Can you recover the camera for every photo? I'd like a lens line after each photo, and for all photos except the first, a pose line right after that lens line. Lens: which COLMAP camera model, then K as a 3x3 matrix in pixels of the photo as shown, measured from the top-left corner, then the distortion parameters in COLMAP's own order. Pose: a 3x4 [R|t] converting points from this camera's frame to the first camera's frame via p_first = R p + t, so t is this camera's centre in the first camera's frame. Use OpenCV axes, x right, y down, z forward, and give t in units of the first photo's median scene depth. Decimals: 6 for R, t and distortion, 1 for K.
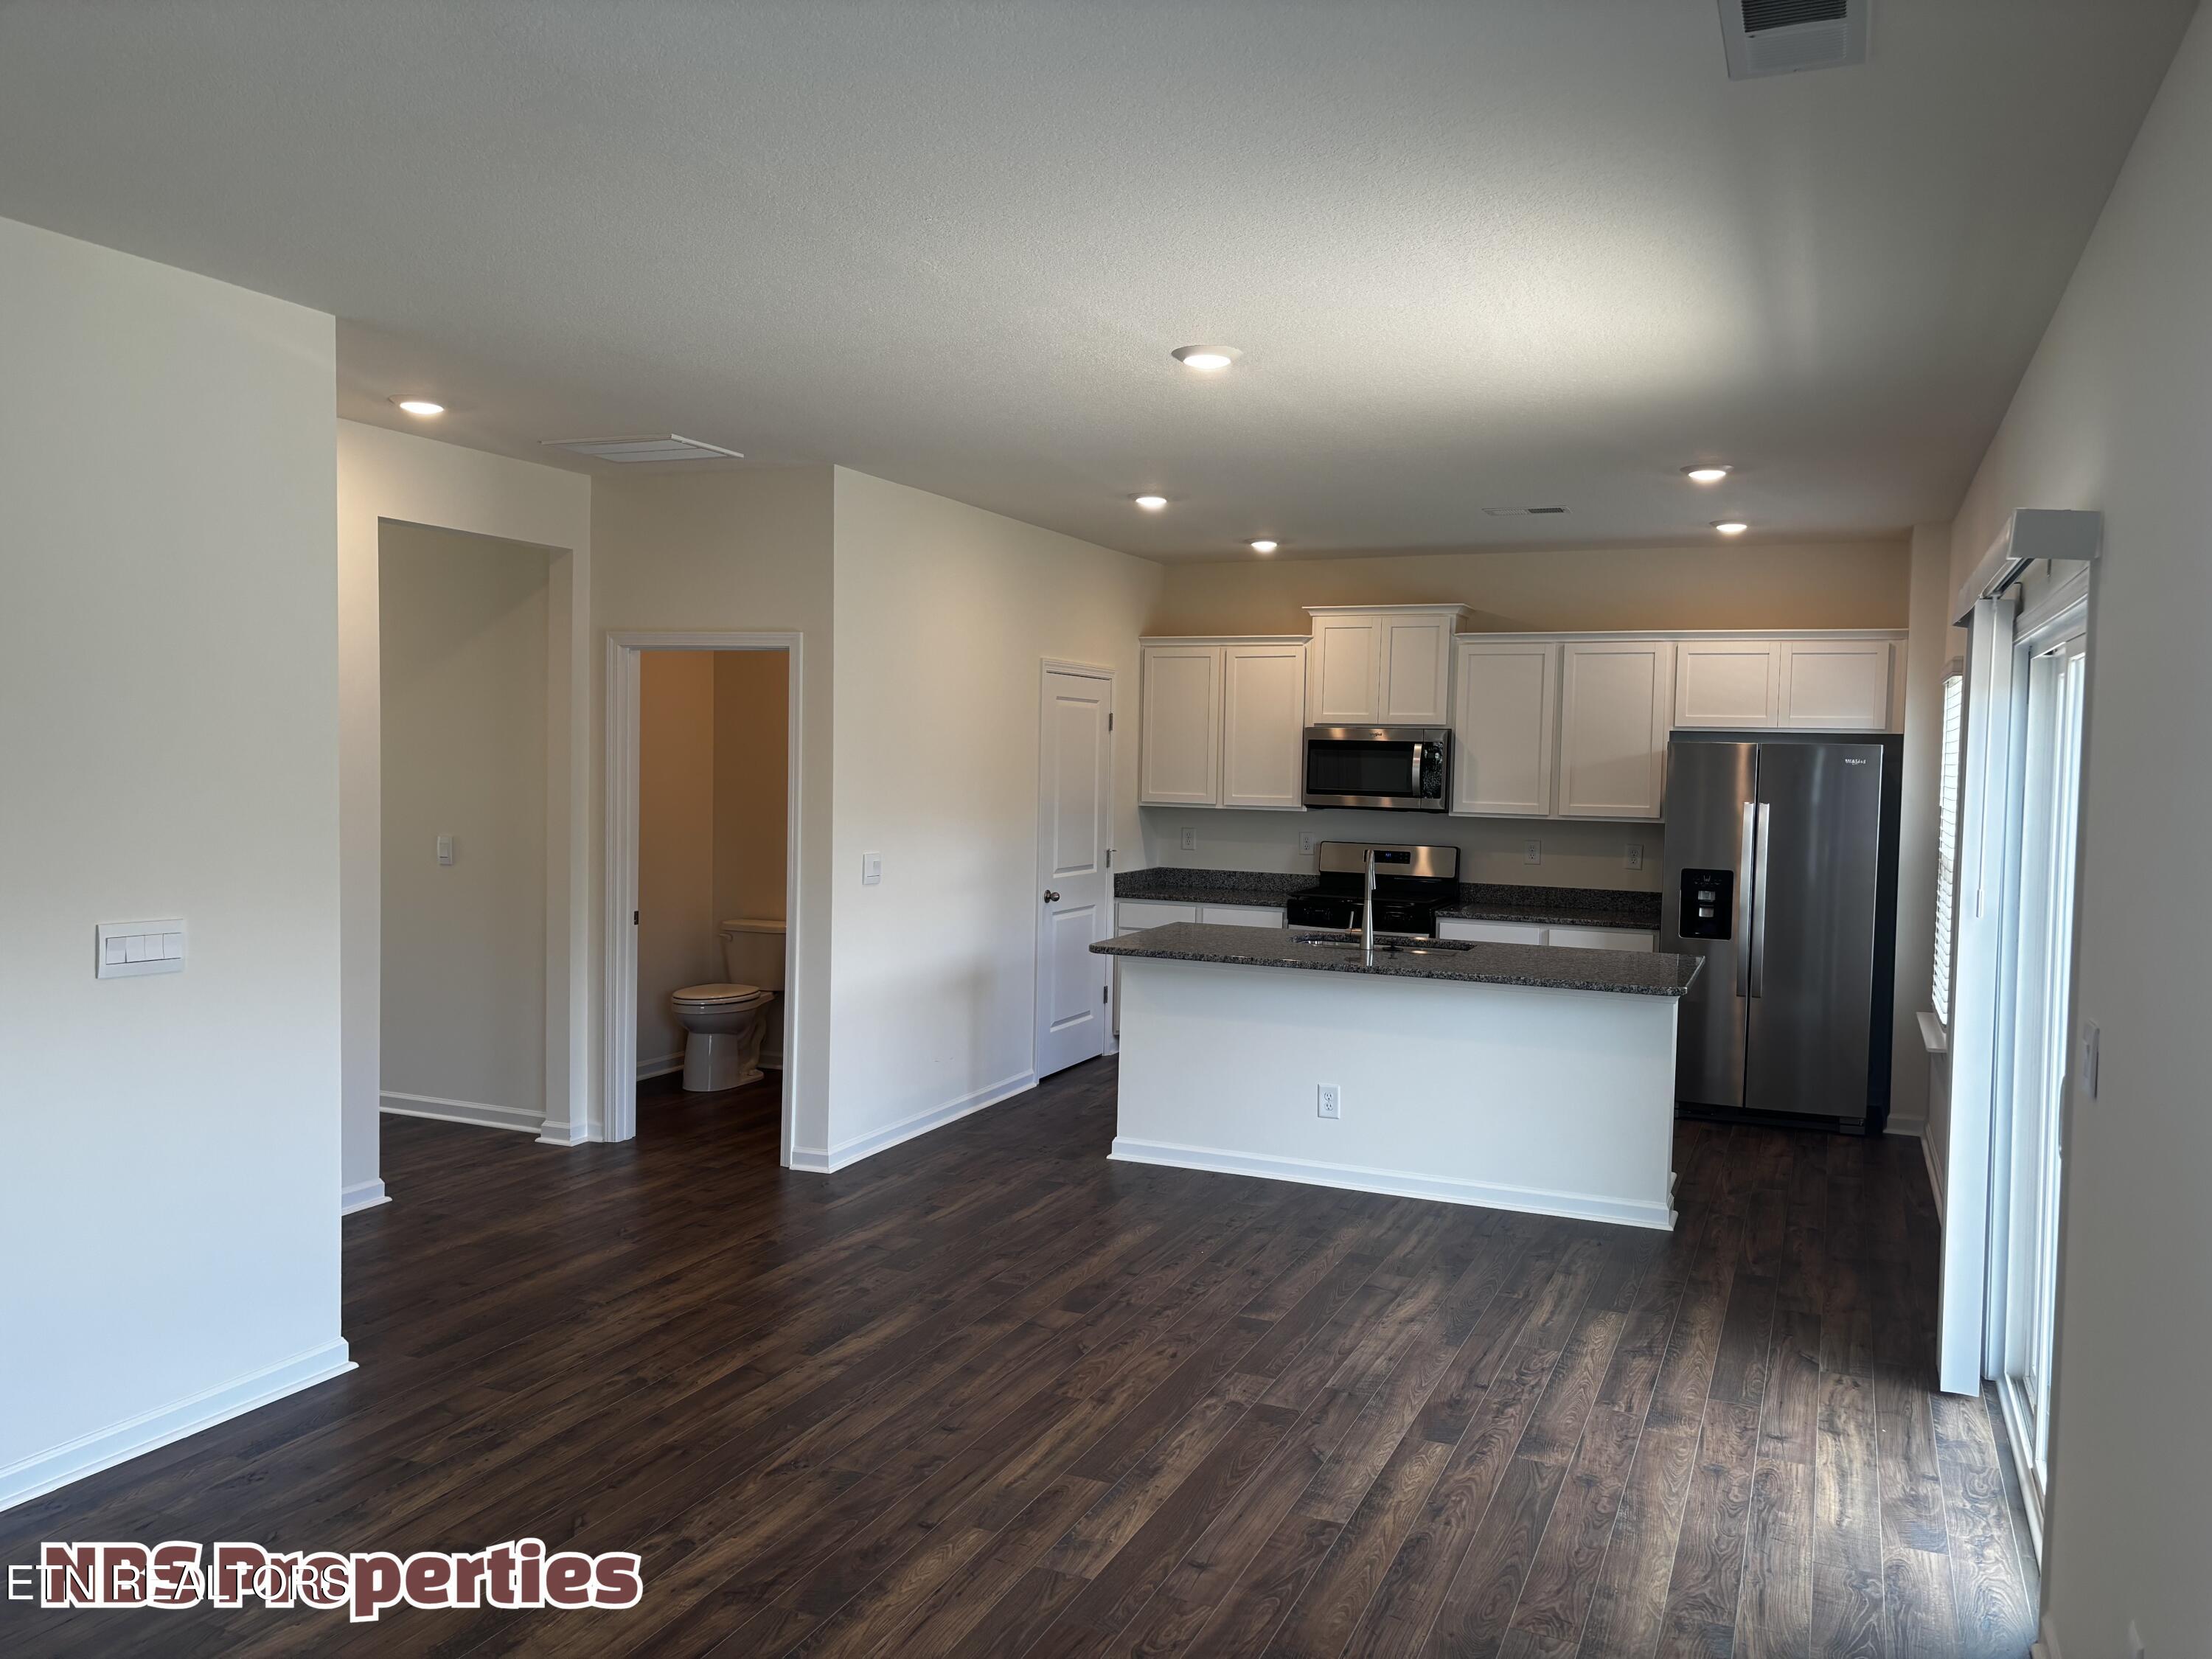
lens RADIAL K [[1681.5, 0, 1091.4], [0, 1681.5, 828.5], [0, 0, 1]] dist [0.057541, -0.044599]
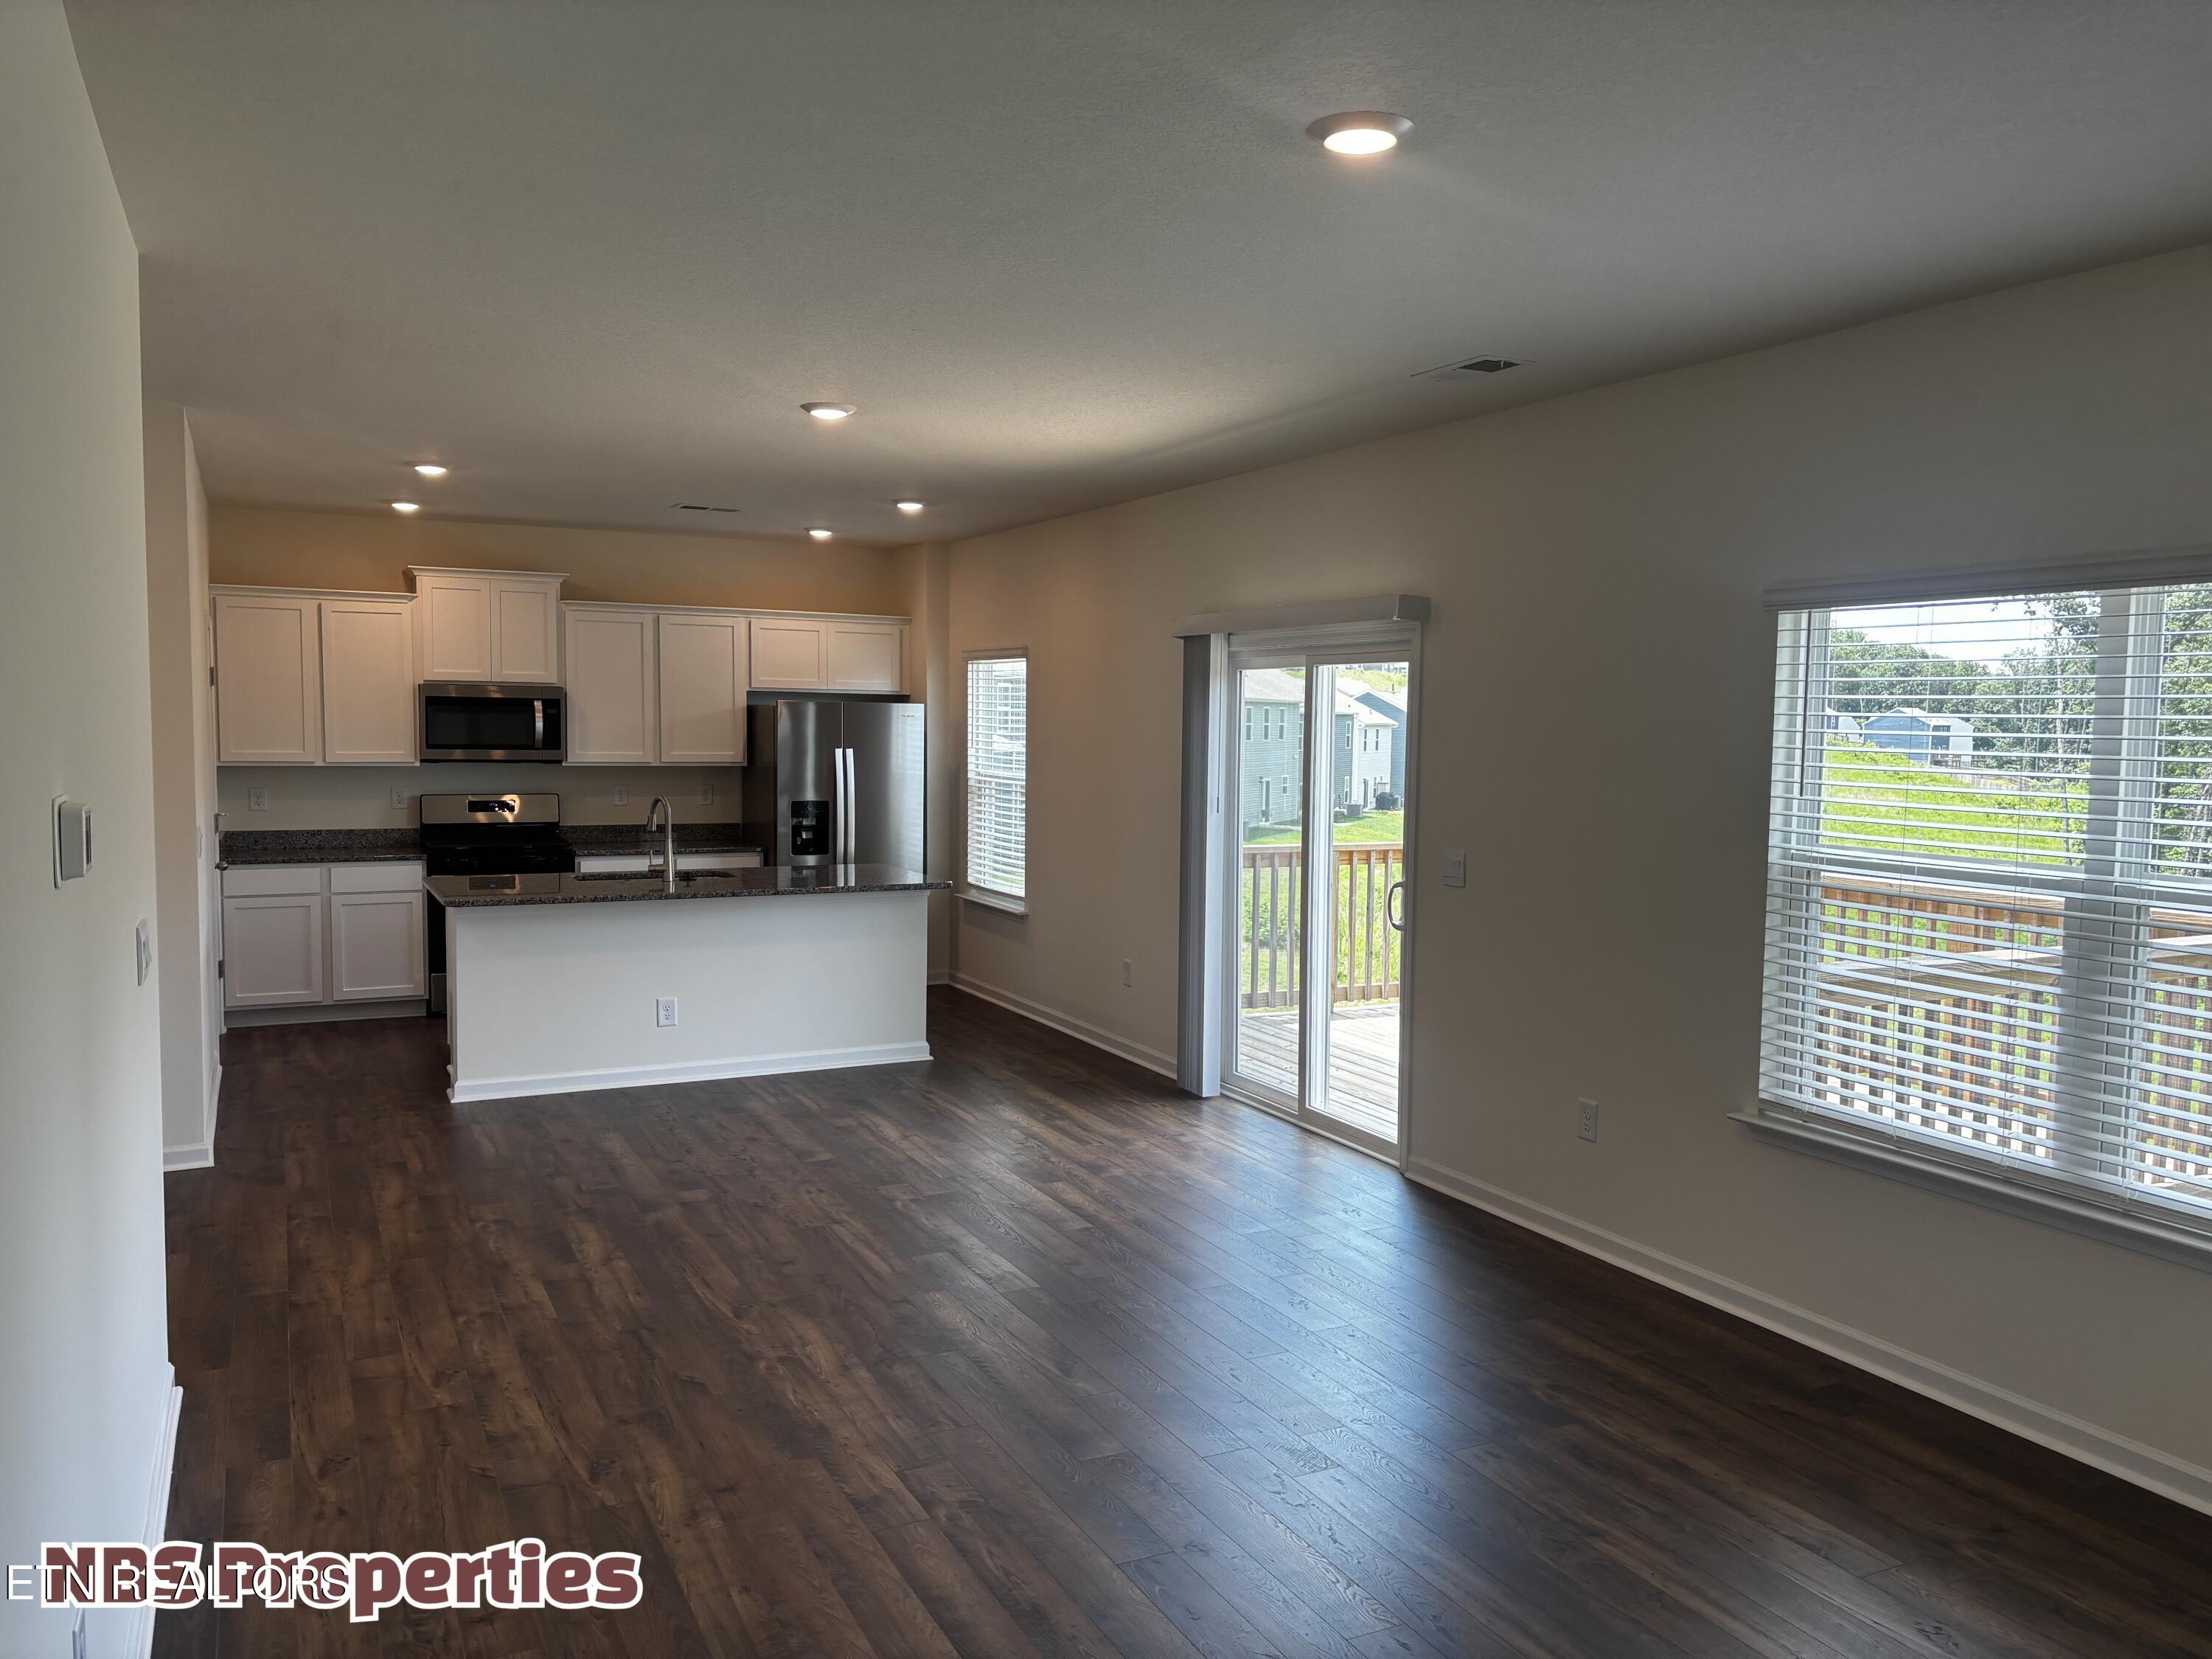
lens RADIAL K [[1681.5, 0, 1116.9], [0, 1681.5, 853.2], [0, 0, 1]] dist [0.057541, -0.044599]
pose [[0.639287, -0.073261, 0.765470, -0.461761], [0.035046, 0.997193, 0.066170, -0.012279], [-0.768169, -0.015475, 0.640060, 0.006781]]
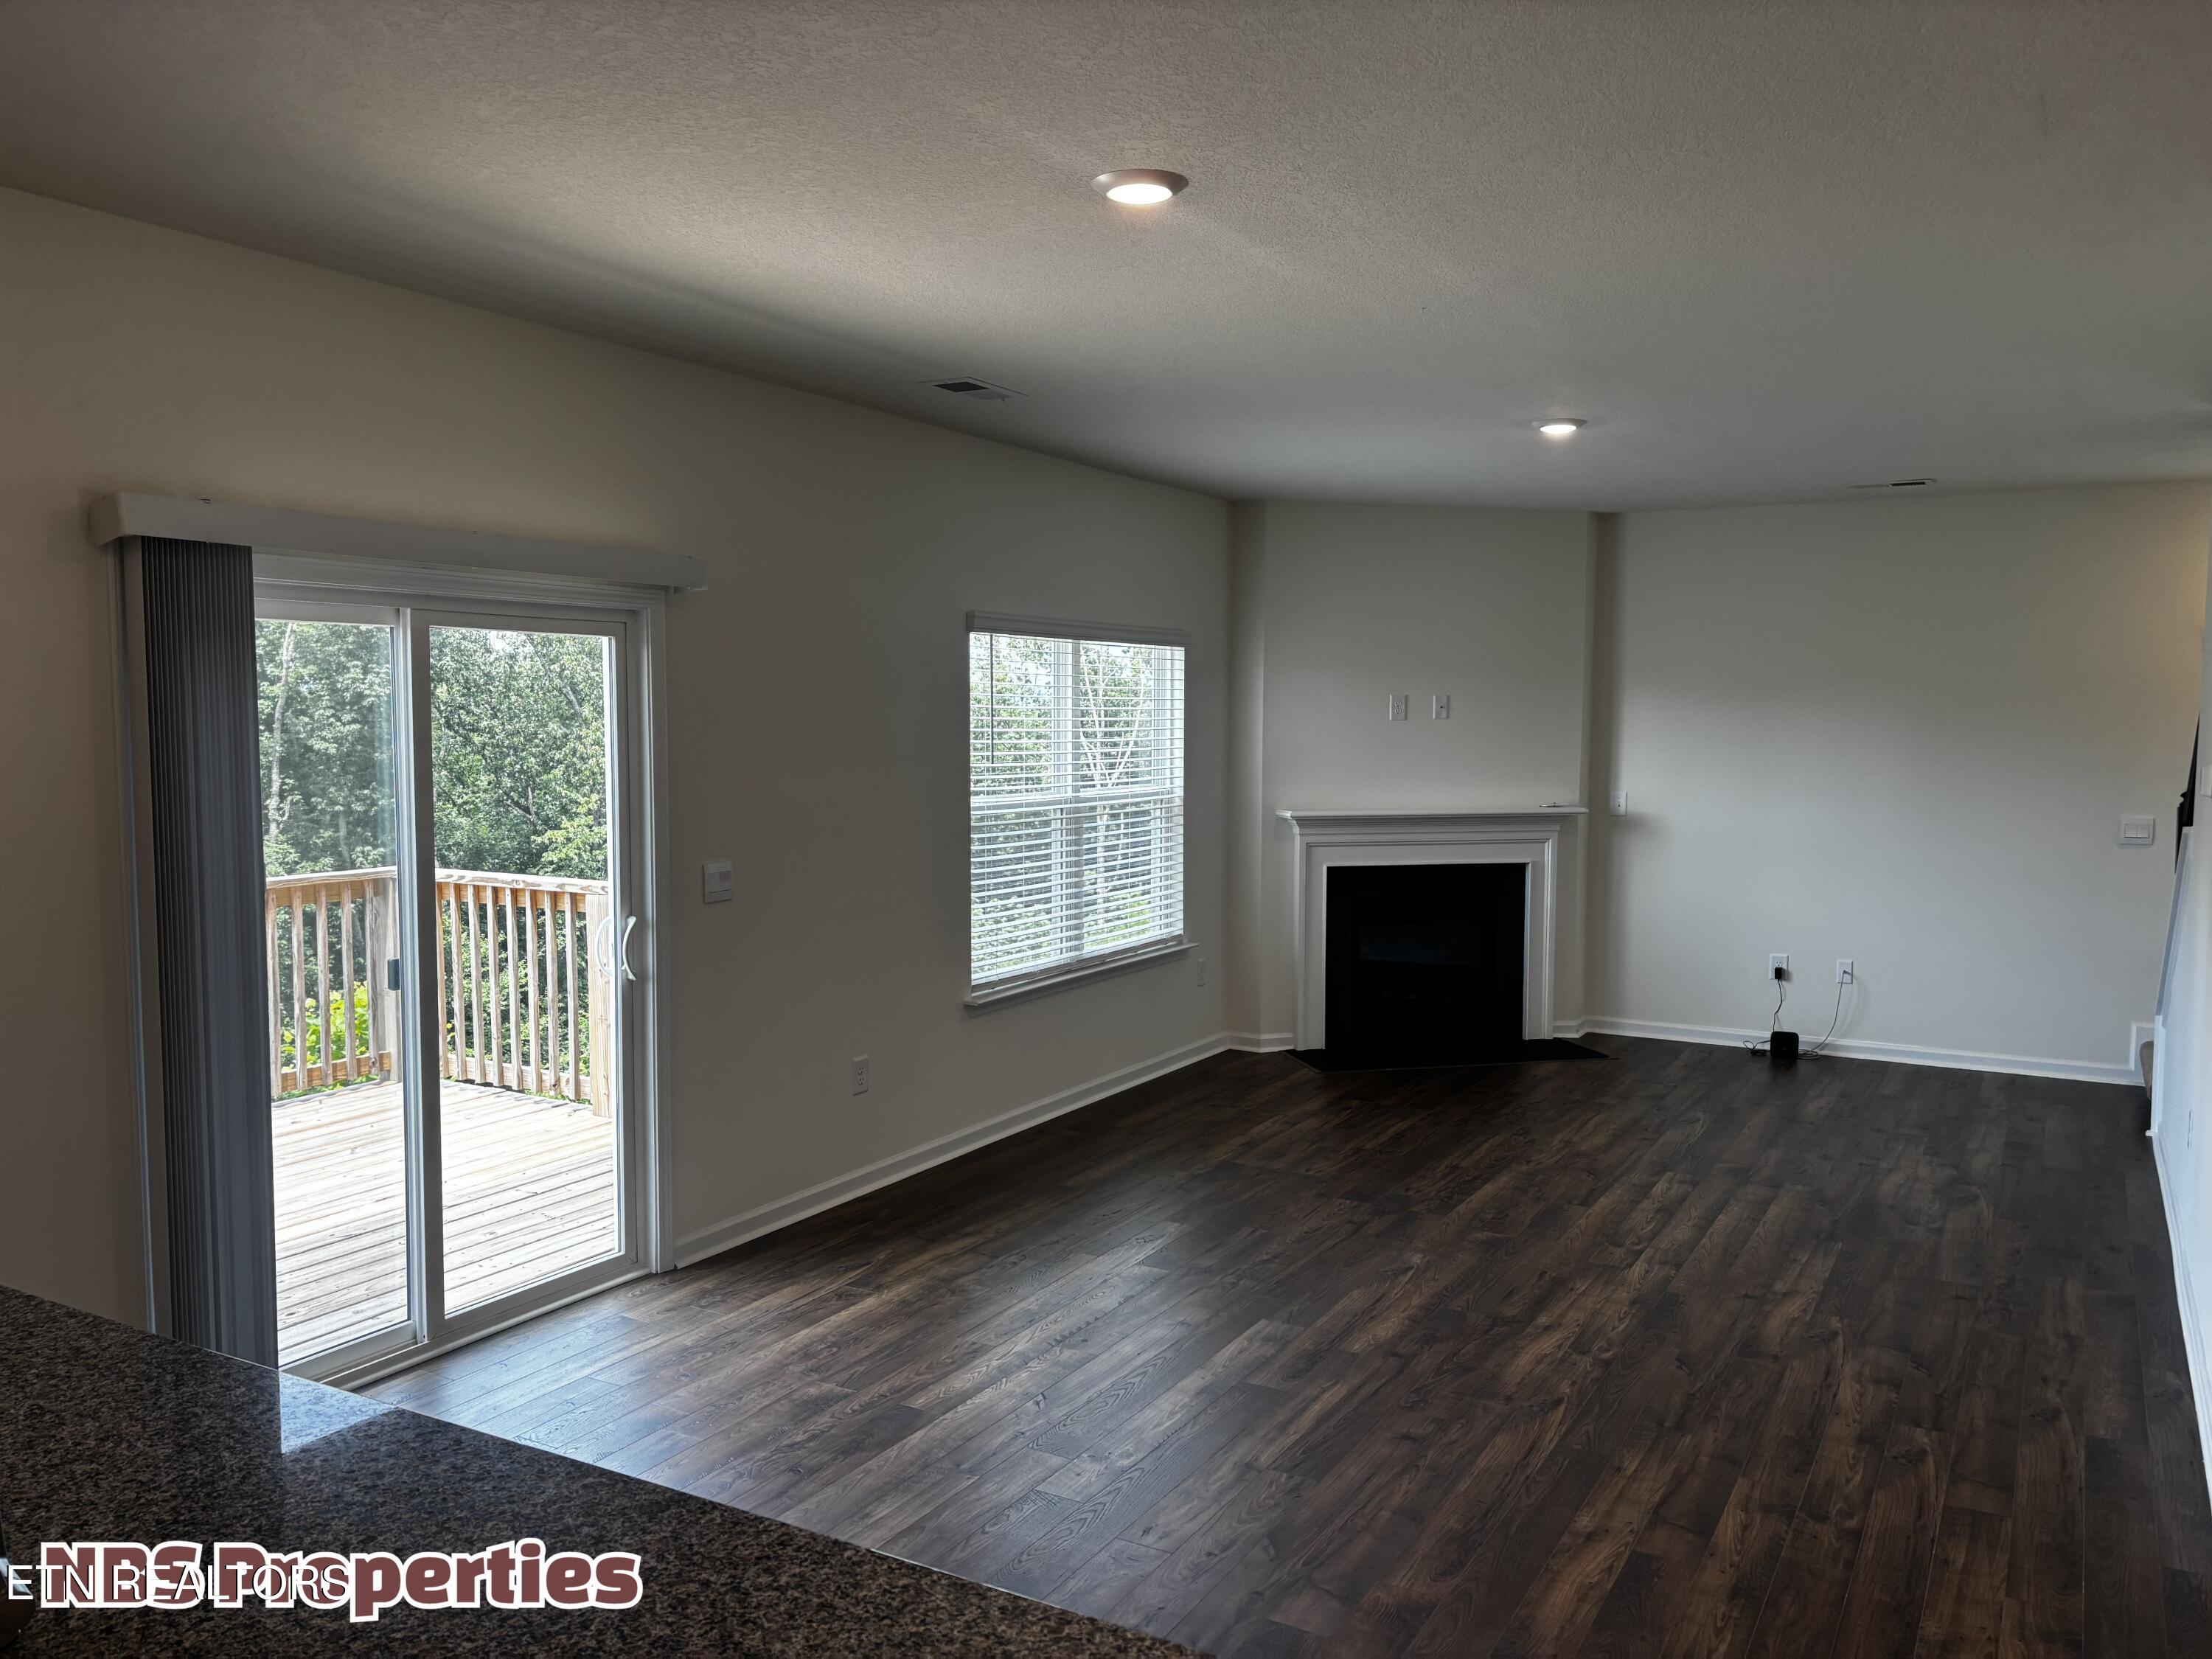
lens RADIAL K [[1681.5, 0, 1107.1], [0, 1681.5, 848.3], [0, 0, 1]] dist [0.057541, -0.044599]
pose [[-0.994460, -0.032140, 0.100085, 0.000558], [-0.019037, 0.991433, 0.129221, -0.052103], [-0.103381, 0.126600, -0.986552, 1.025061]]
